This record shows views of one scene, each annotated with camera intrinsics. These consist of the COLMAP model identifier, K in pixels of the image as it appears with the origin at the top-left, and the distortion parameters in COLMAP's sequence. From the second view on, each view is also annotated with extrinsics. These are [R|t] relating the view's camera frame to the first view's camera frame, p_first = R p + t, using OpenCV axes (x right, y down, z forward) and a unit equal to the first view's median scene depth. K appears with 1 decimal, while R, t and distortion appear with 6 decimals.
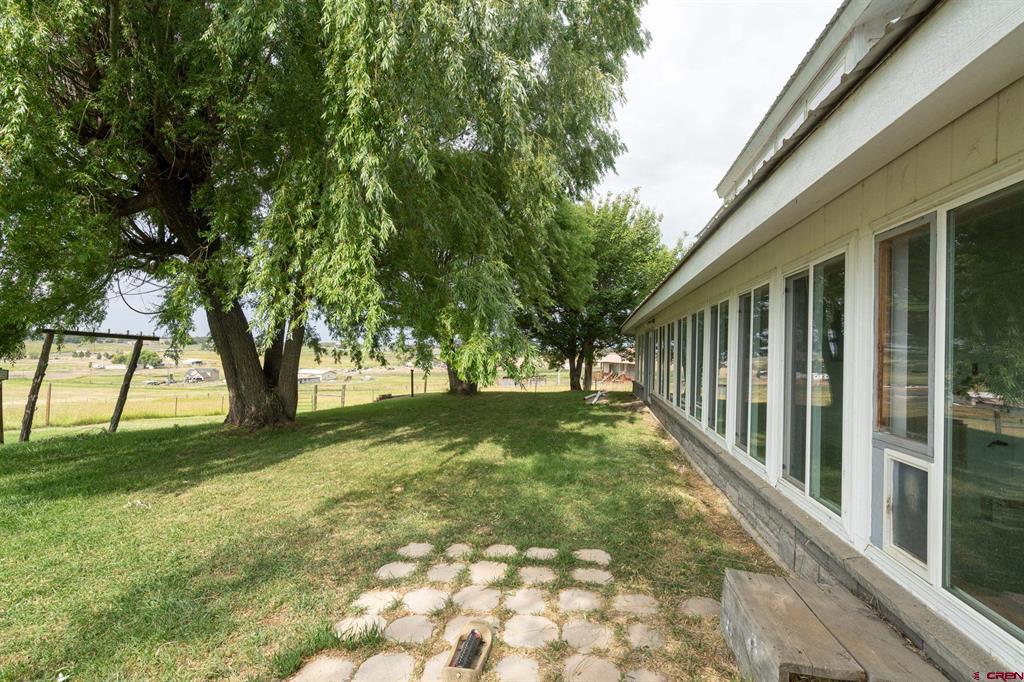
lens RADIAL K [[469.1, 0, 510.3], [0, 469.1, 343.3], [0, 0, 1]] dist [-0.004222, -0.000610]
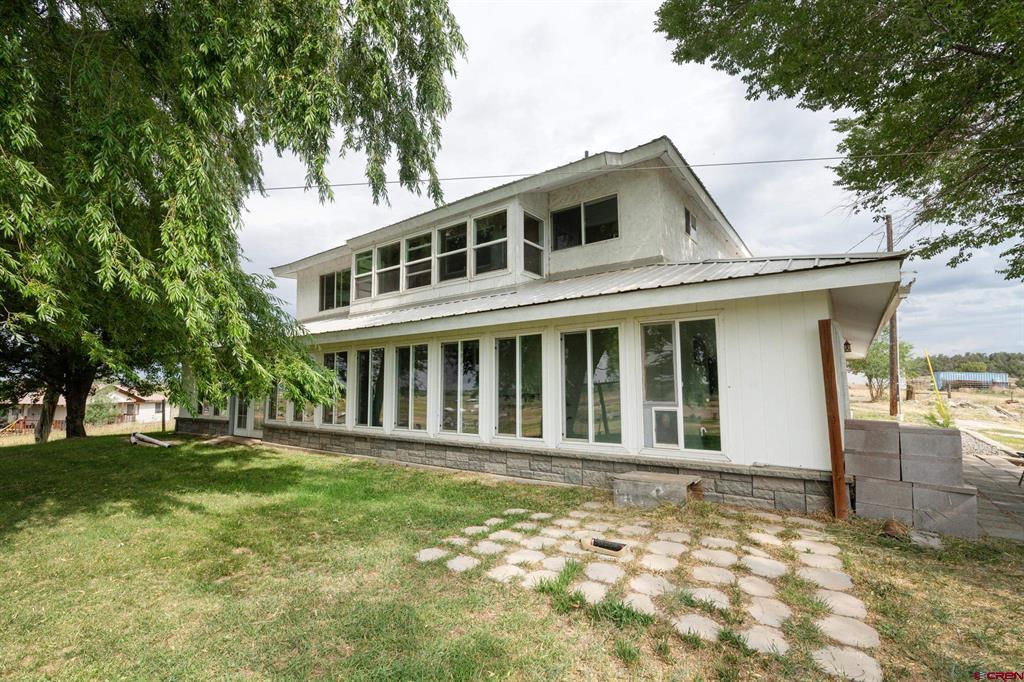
lens RADIAL K [[469.1, 0, 509.5], [0, 469.1, 338.7], [0, 0, 1]] dist [-0.004222, -0.000610]
pose [[0.441419, 0.058452, 0.895395, -1.297511], [0.006874, 0.997626, -0.068514, 0.013800], [-0.897275, 0.036399, 0.439970, 0.381460]]
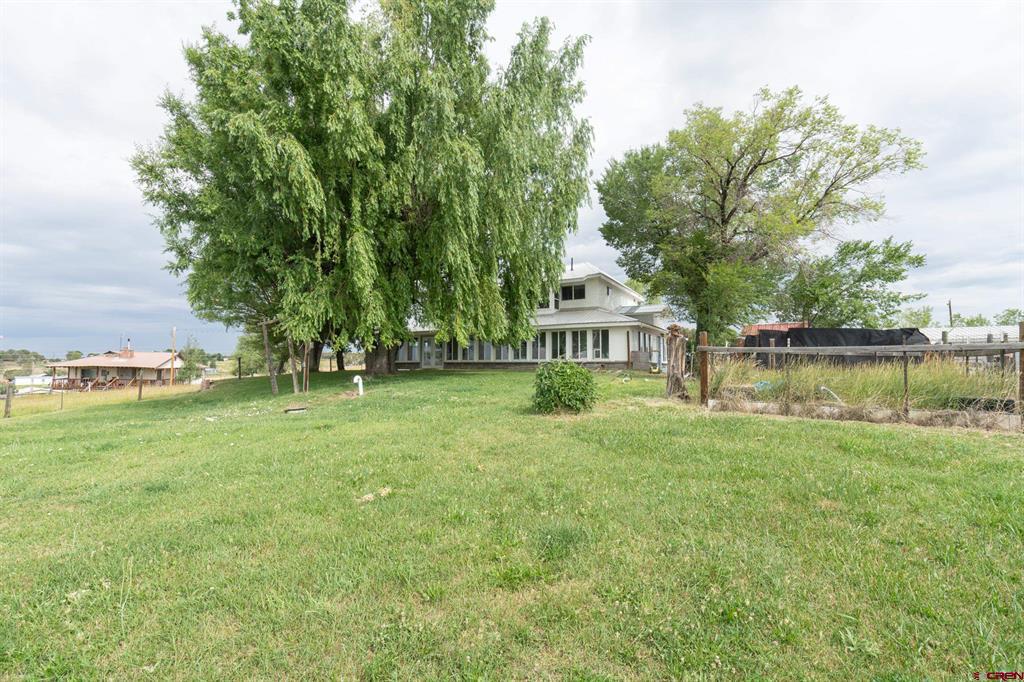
lens RADIAL K [[469.1, 0, 511.6], [0, 469.1, 342.3], [0, 0, 1]] dist [-0.004222, -0.000610]
pose [[0.328683, 0.003634, 0.944433, -7.217887], [-0.000118, 0.999993, -0.003807, 0.063889], [-0.944440, 0.001140, 0.328681, -0.567850]]
